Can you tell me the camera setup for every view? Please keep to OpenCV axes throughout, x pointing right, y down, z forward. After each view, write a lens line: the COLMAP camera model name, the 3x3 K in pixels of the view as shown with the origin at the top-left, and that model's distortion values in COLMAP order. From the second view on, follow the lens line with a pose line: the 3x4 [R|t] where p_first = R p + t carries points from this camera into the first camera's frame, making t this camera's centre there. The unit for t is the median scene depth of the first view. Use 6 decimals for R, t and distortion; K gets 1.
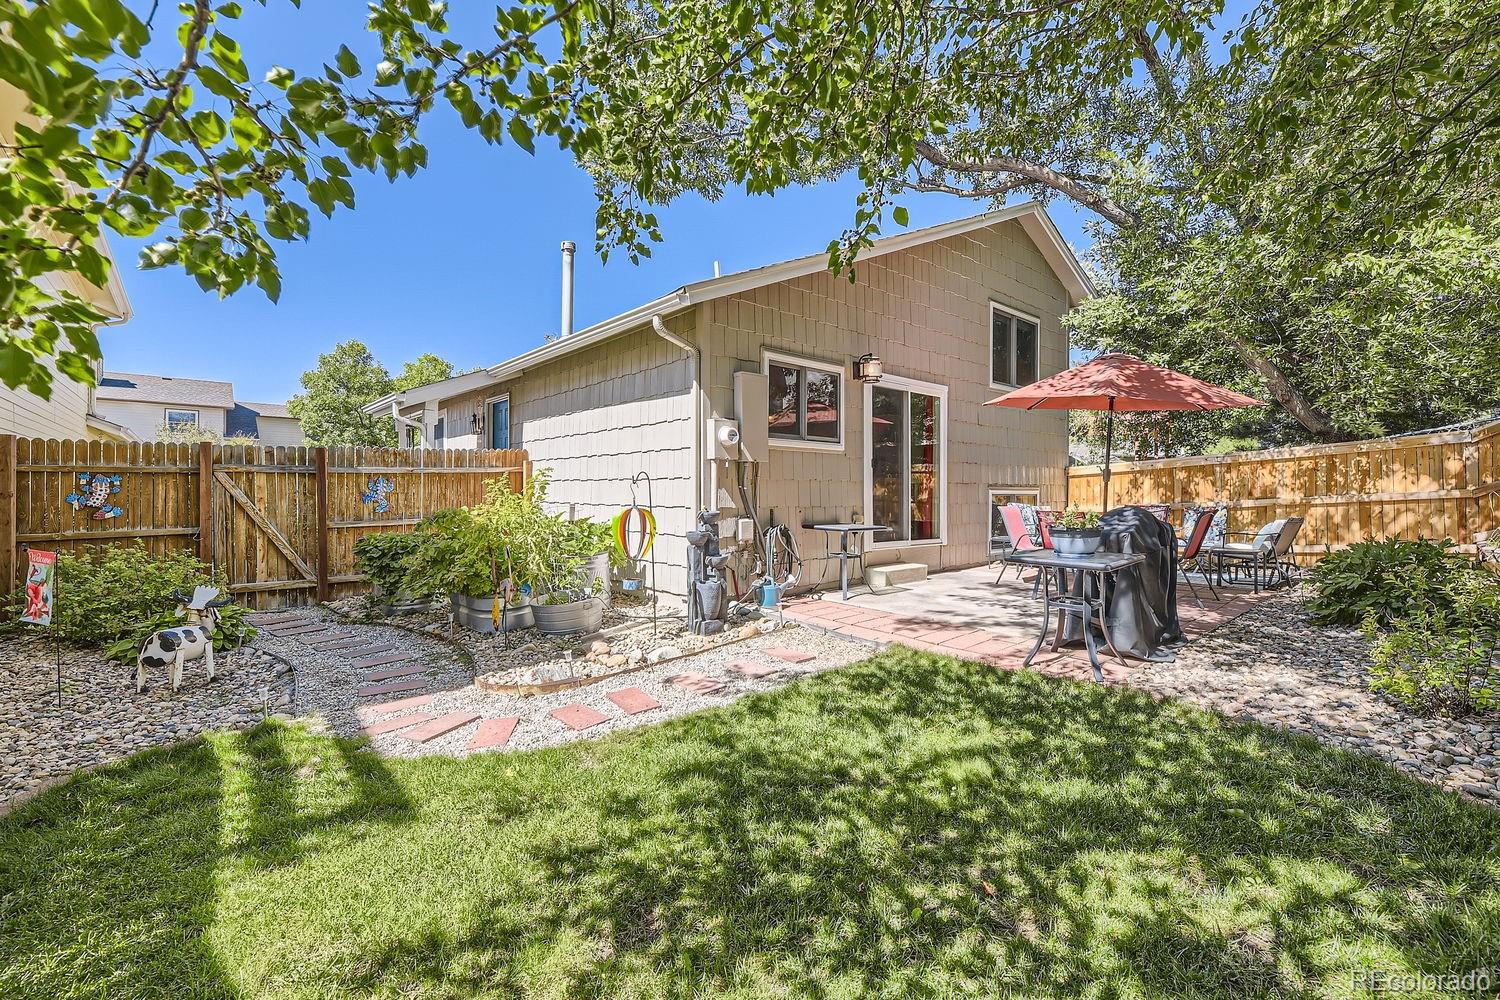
lens RADIAL K [[615.9, 0, 747.0], [0, 615.9, 491.2], [0, 0, 1]] dist [-0.000806, -0.000159]
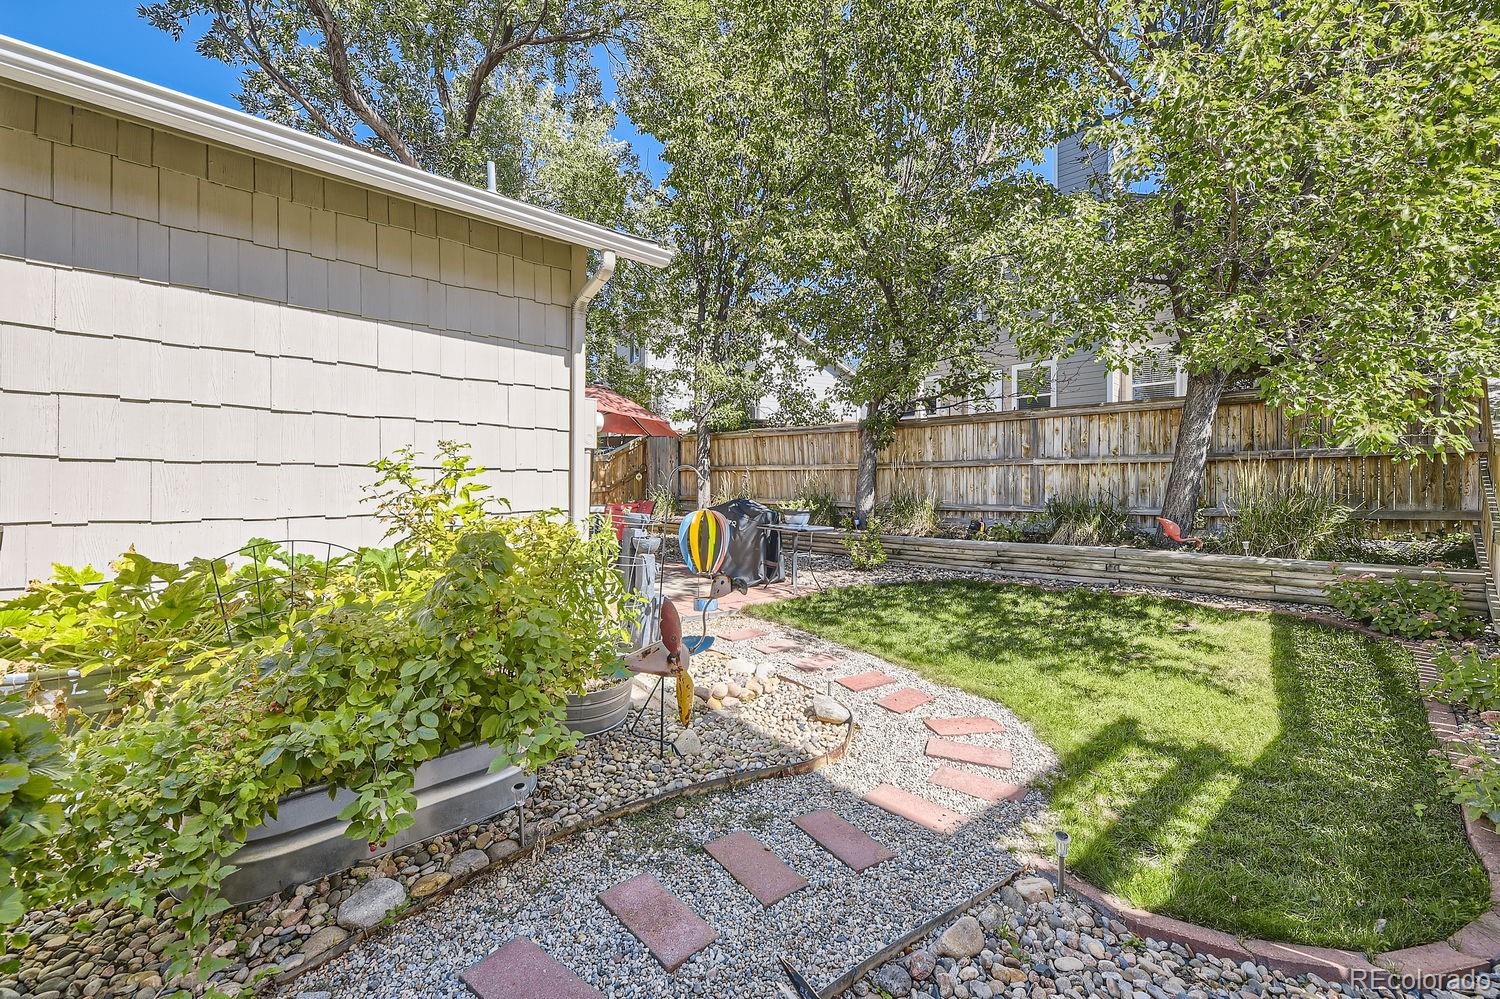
lens RADIAL K [[599.9, 0, 749.6], [0, 599.9, 488.5], [0, 0, 1]] dist [0.002374, 0.000351]
pose [[-0.001090, -0.000833, 0.999999, -0.762148], [0.001844, 0.999998, 0.000835, -0.000603], [-0.999998, 0.001845, -0.001088, 0.734659]]
